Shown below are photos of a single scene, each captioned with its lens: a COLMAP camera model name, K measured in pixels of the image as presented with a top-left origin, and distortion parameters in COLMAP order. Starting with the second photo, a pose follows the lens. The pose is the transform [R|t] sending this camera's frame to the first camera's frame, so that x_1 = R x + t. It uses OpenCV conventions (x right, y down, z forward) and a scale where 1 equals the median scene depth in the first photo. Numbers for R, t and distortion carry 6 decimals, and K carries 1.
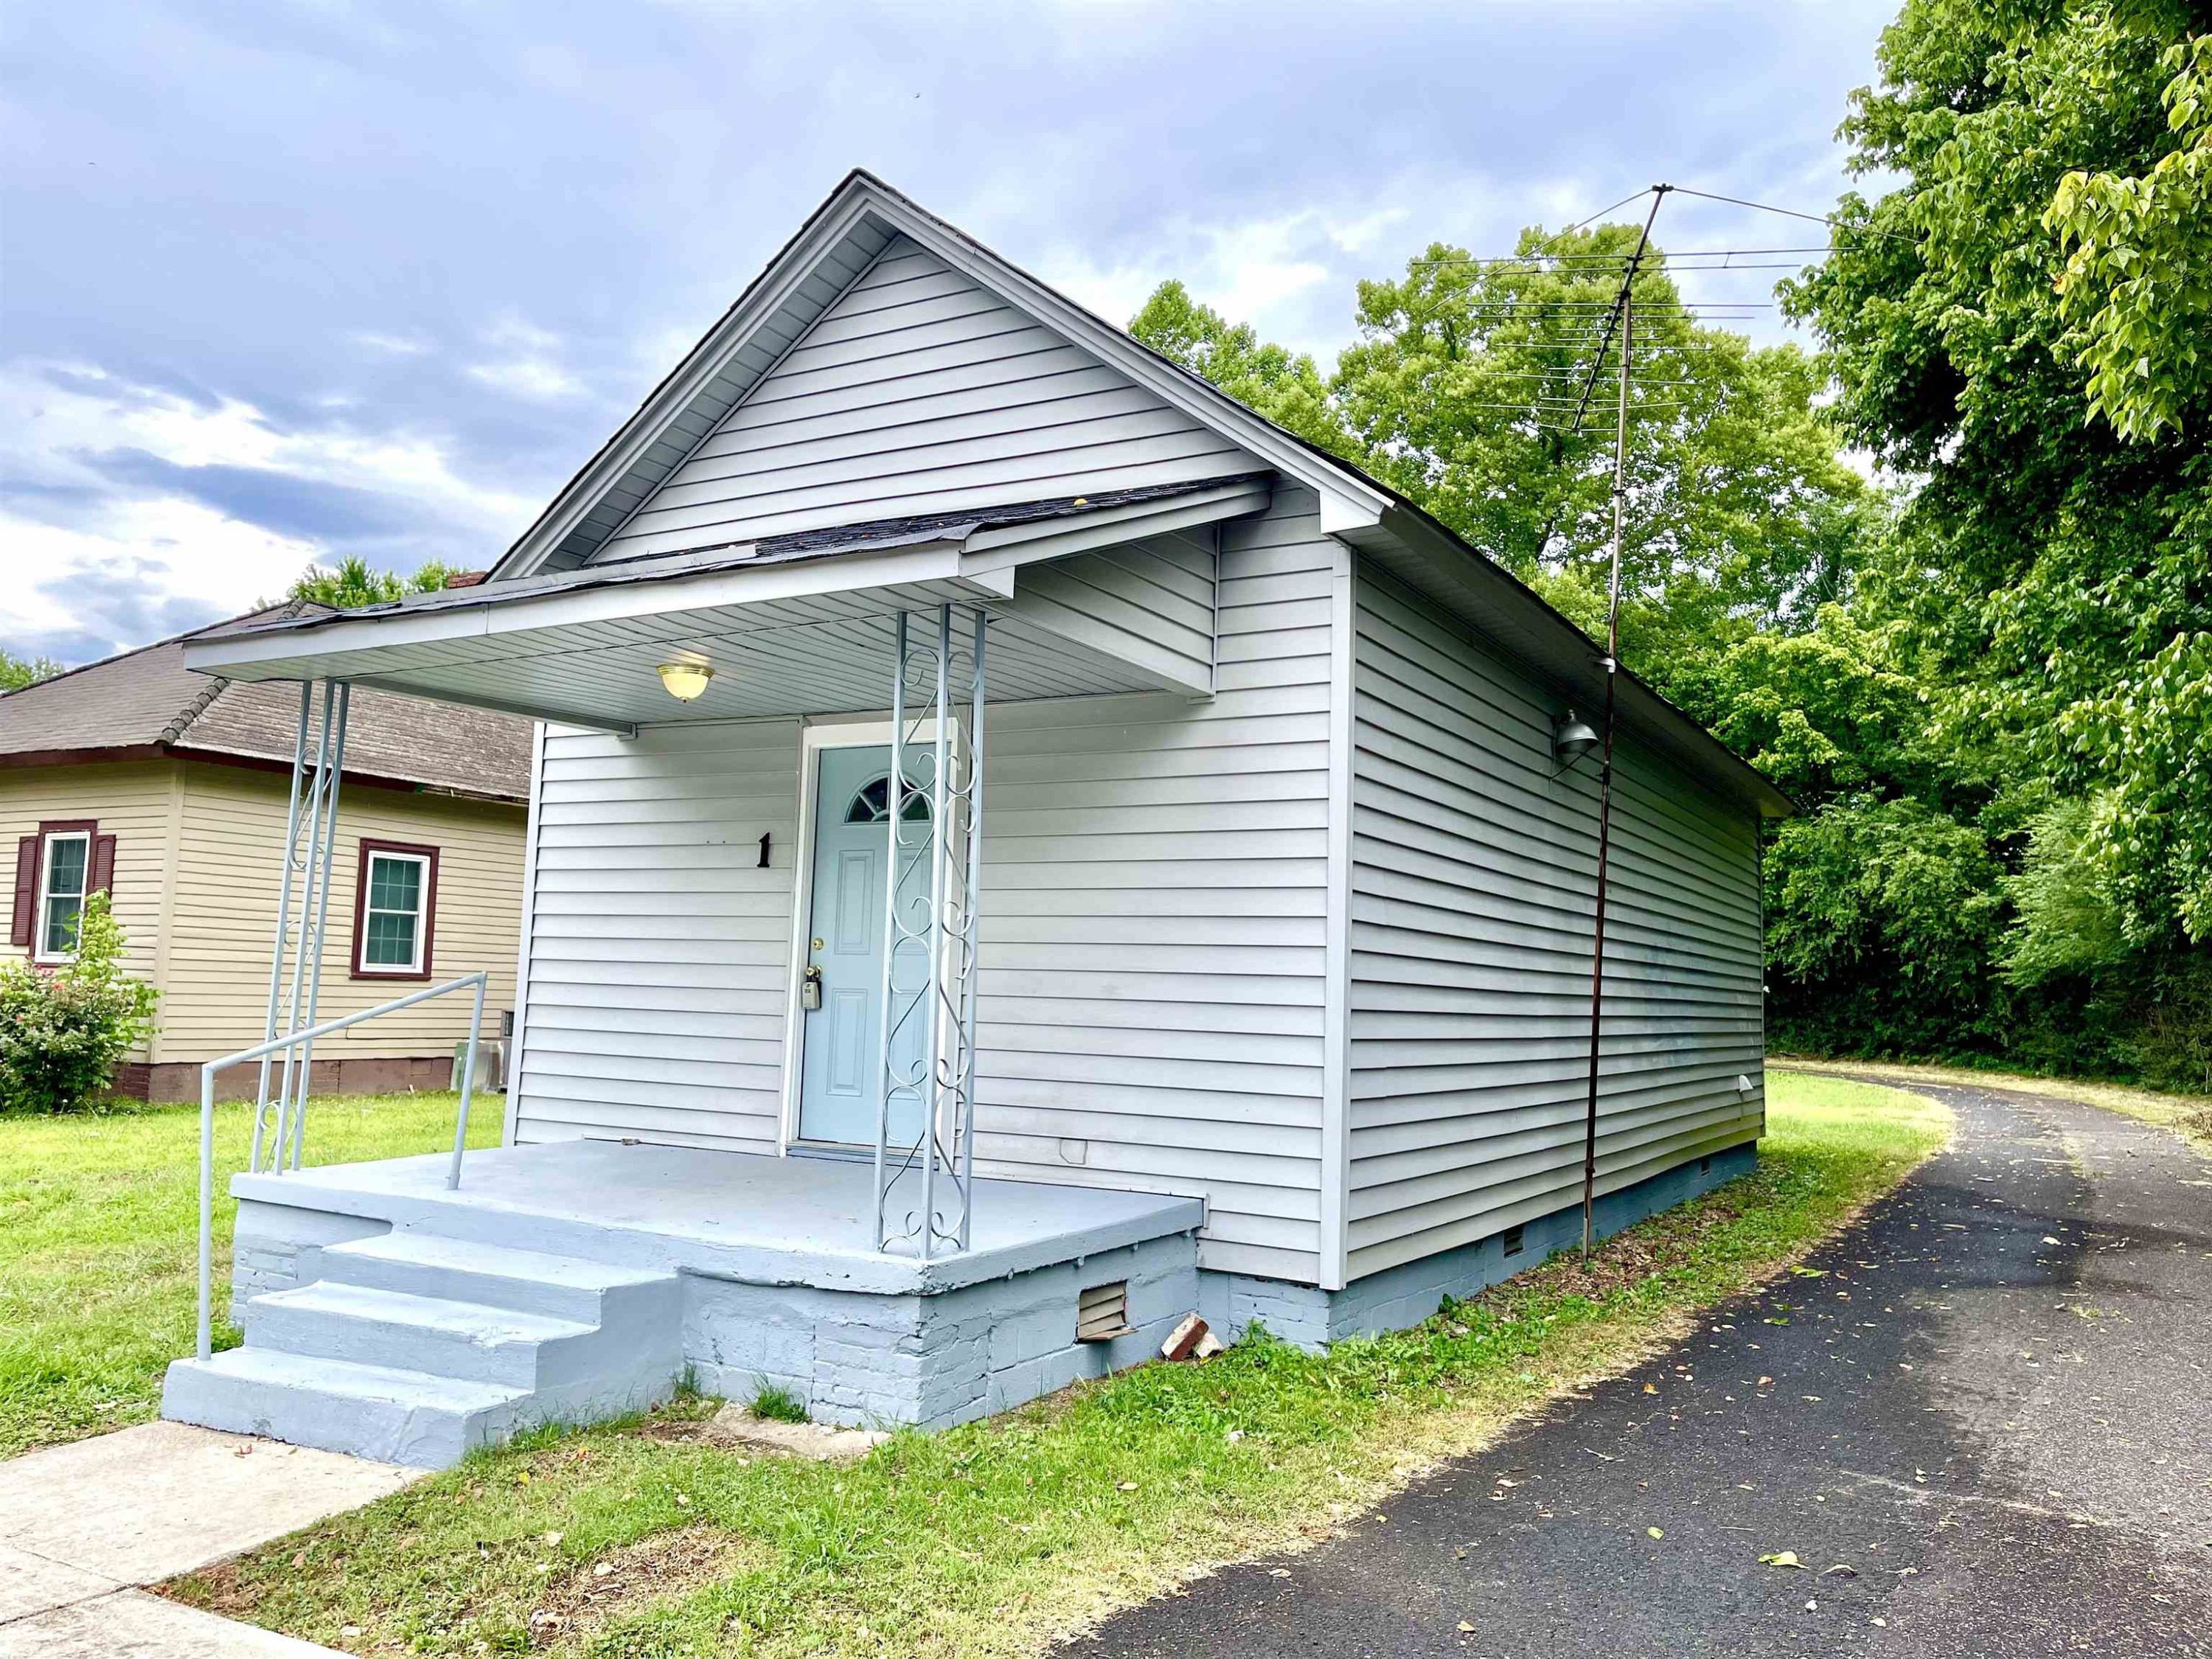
lens RADIAL K [[1673.8, 0, 1106.0], [0, 1673.8, 829.5], [0, 0, 1]] dist [0.066339, -0.077145]
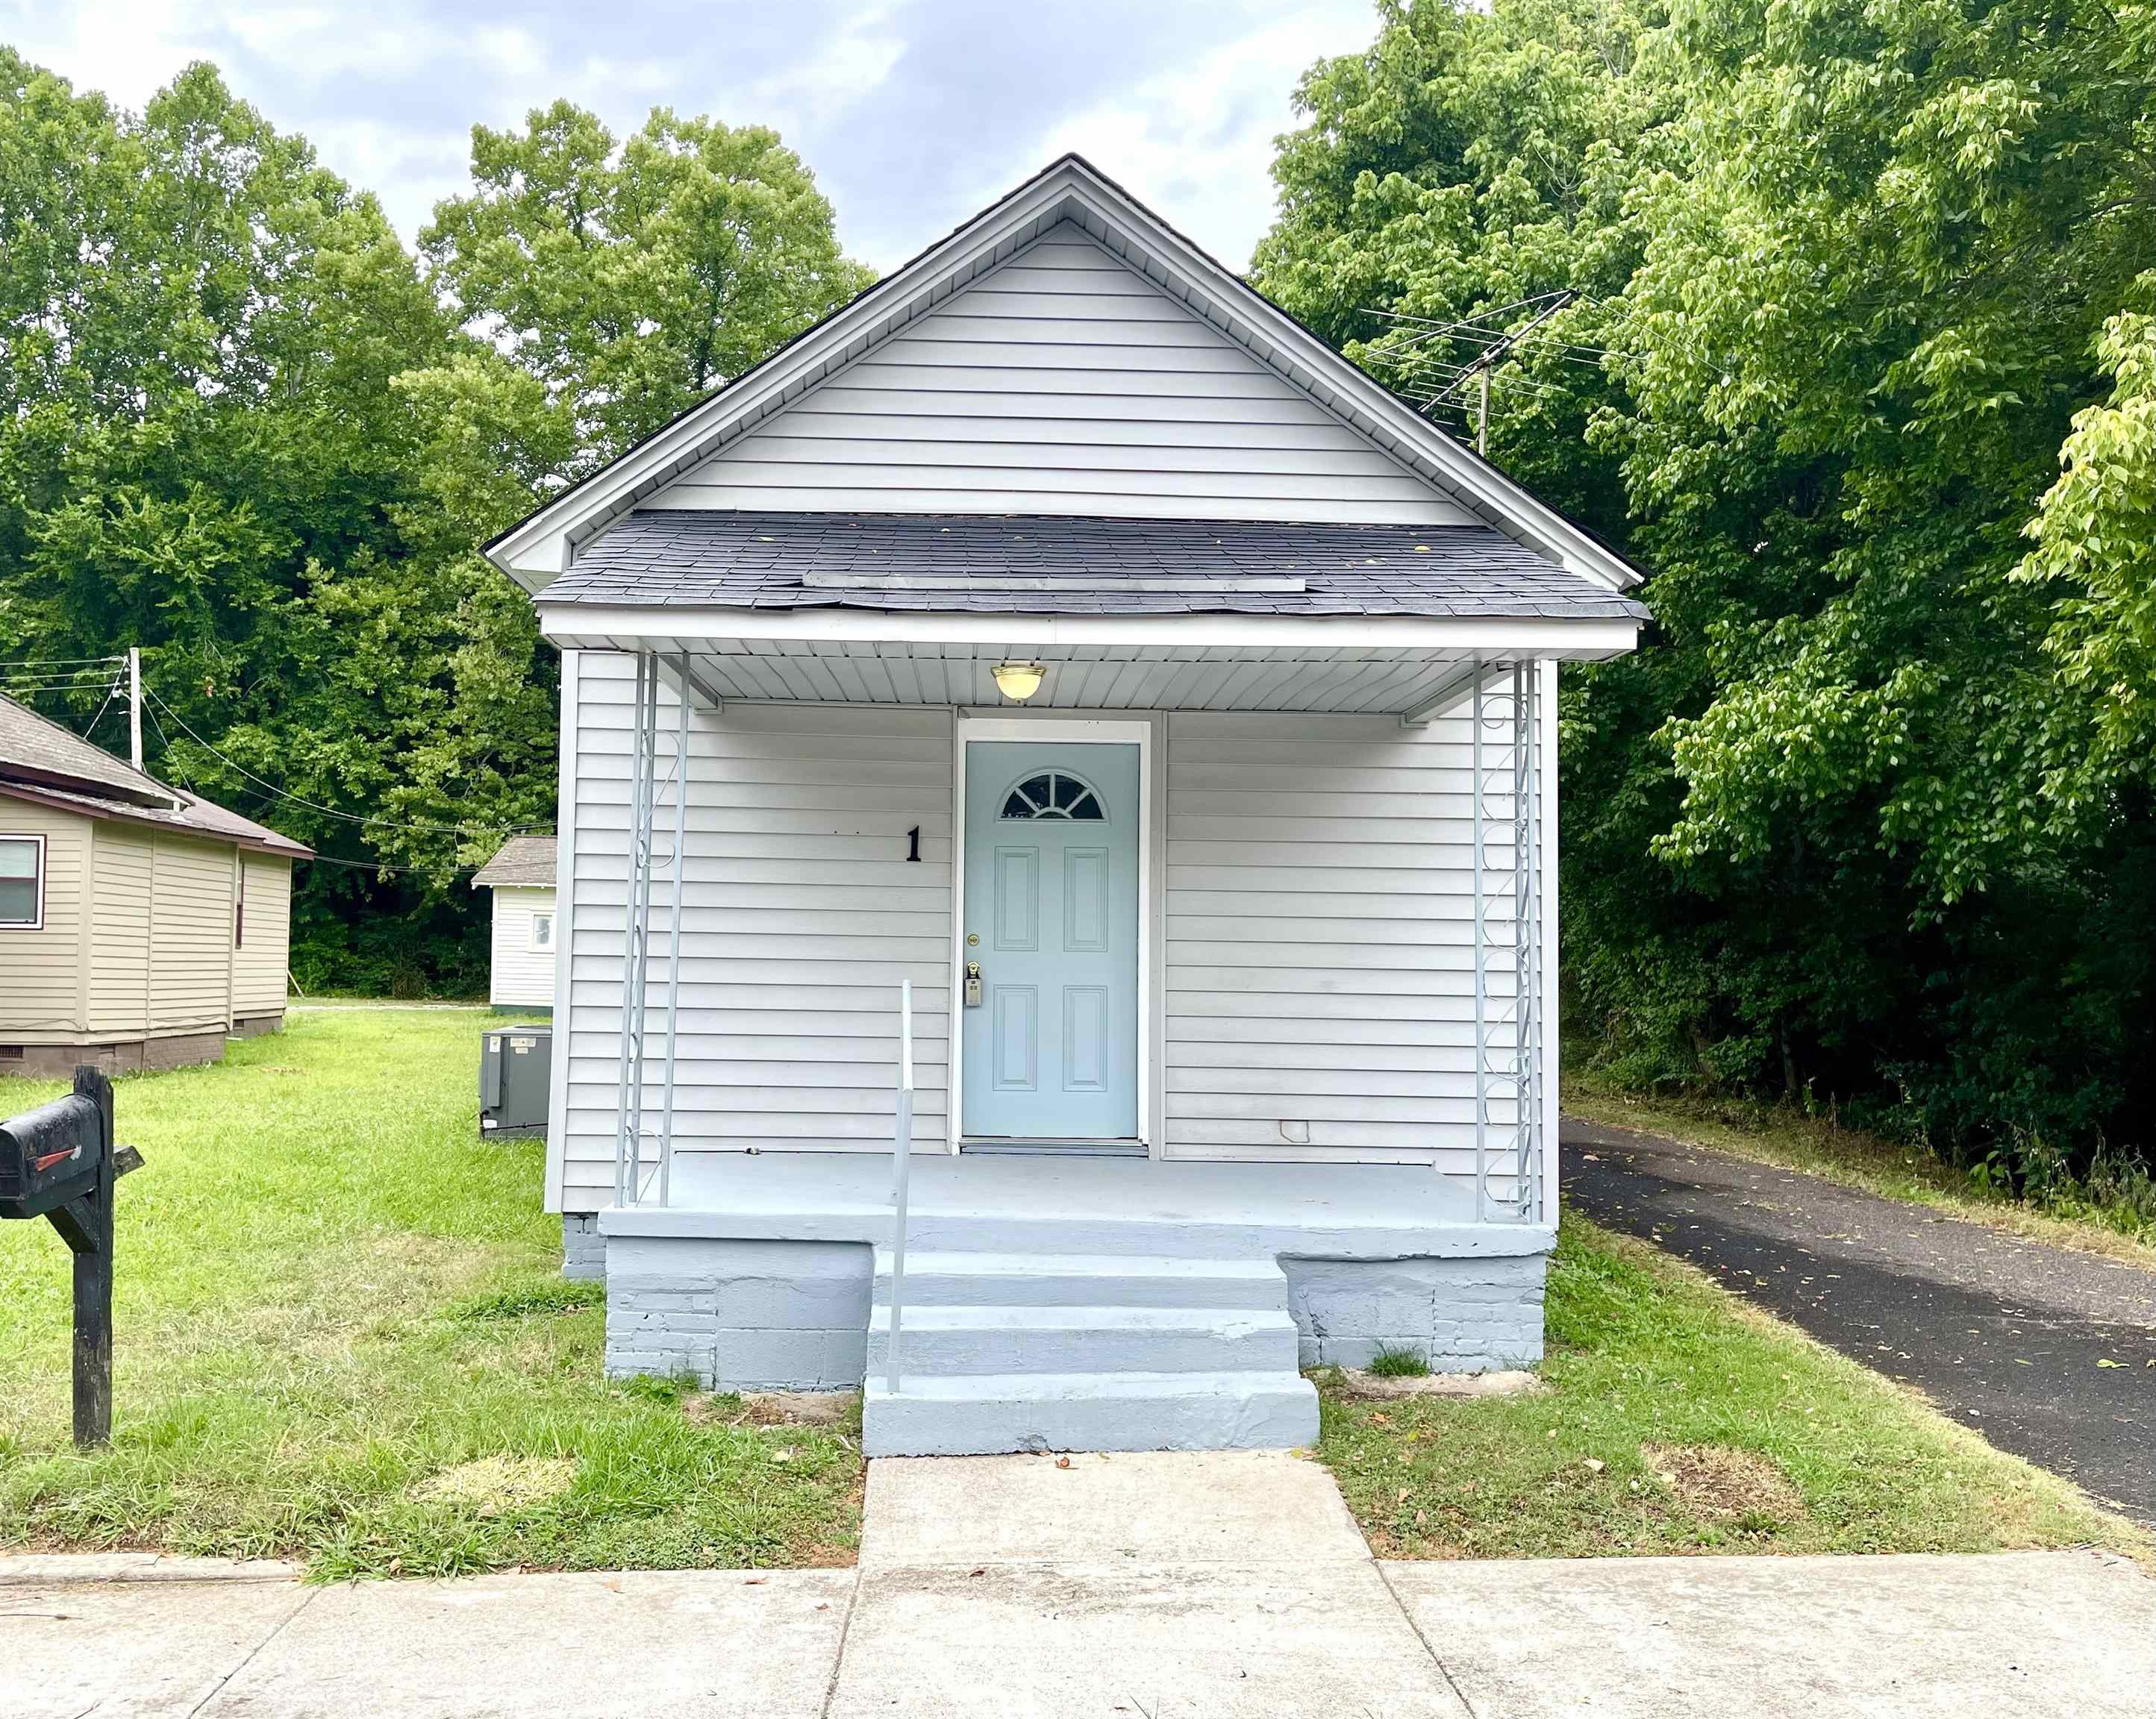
lens RADIAL K [[1831.9, 0, 1076.3], [0, 1831.9, 898.0], [0, 0, 1]] dist [0.009309, 0.111234]
pose [[0.859857, 0.002981, 0.510527, -0.660124], [-0.040190, 0.997275, 0.061868, -0.025063], [-0.508951, -0.073716, 0.857633, 0.048763]]
